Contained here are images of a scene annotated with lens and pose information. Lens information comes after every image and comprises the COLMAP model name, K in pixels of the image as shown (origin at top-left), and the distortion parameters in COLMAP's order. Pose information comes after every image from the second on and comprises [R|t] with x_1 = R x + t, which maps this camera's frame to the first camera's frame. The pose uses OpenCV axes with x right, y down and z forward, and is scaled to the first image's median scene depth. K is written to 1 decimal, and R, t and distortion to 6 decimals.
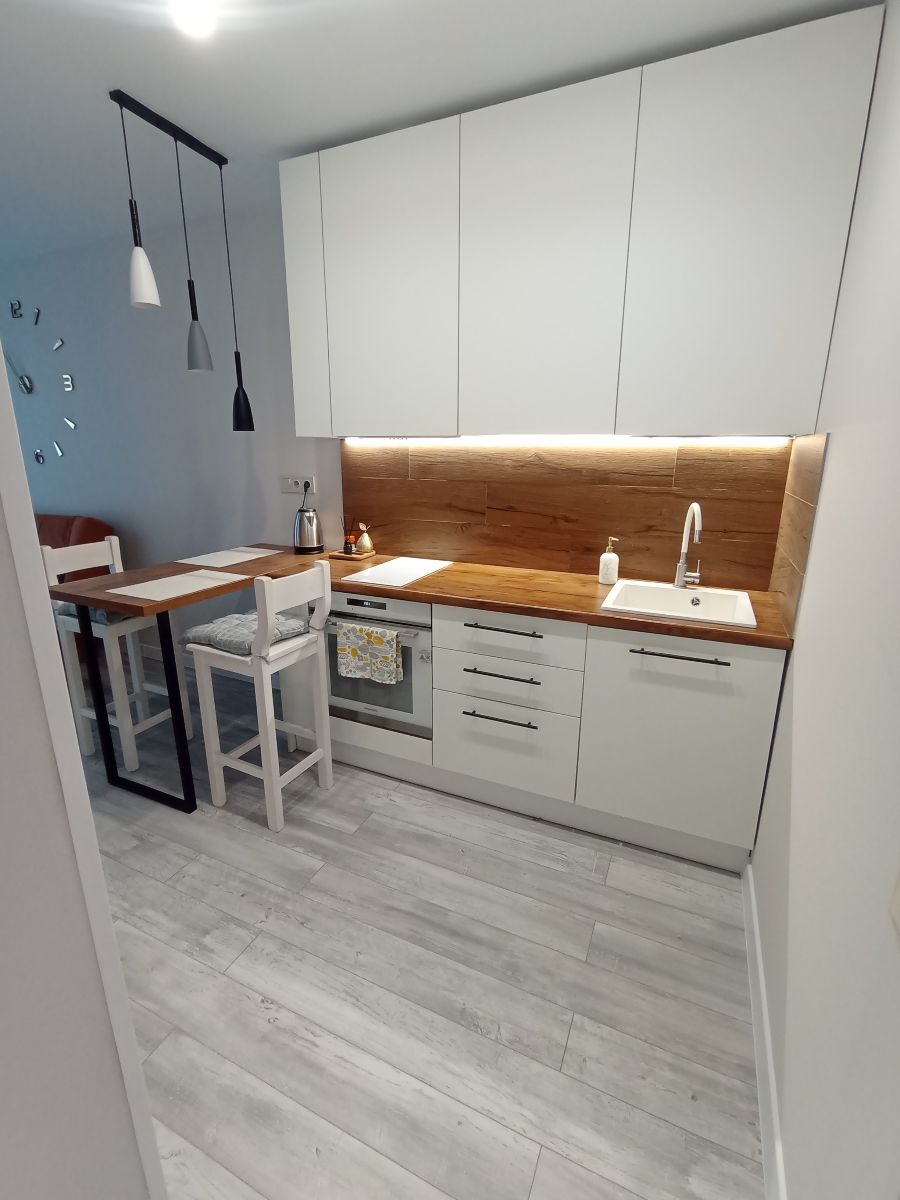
lens RADIAL K [[540.4, 0, 447.2], [0, 540.4, 596.3], [0, 0, 1]] dist [-0.005823, -0.000531]
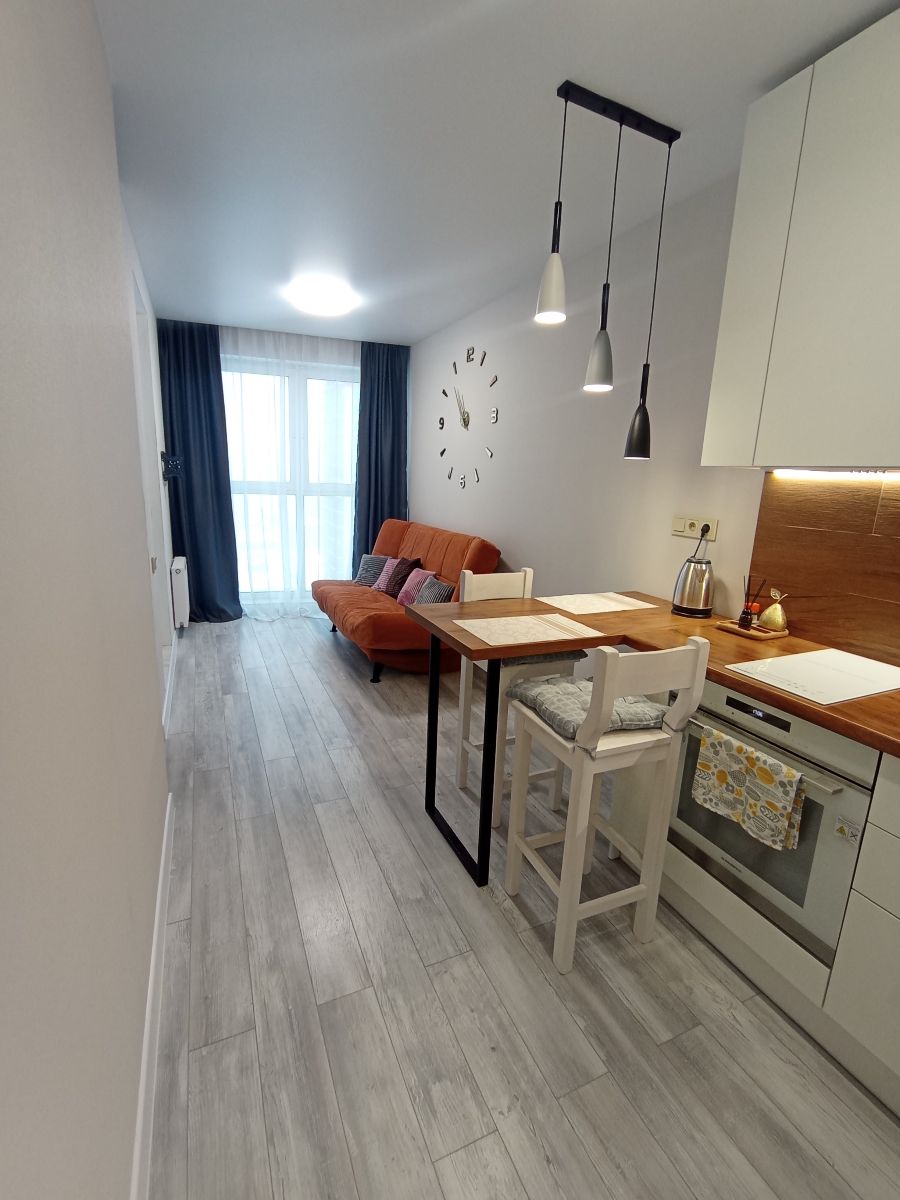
lens RADIAL K [[540.4, 0, 447.2], [0, 540.4, 596.3], [0, 0, 1]] dist [-0.005823, -0.000531]
pose [[0.754555, 0.166523, -0.634757, -0.039843], [-0.205666, 0.978546, 0.012231, -0.056777], [0.623176, 0.121319, 0.772615, 0.230757]]
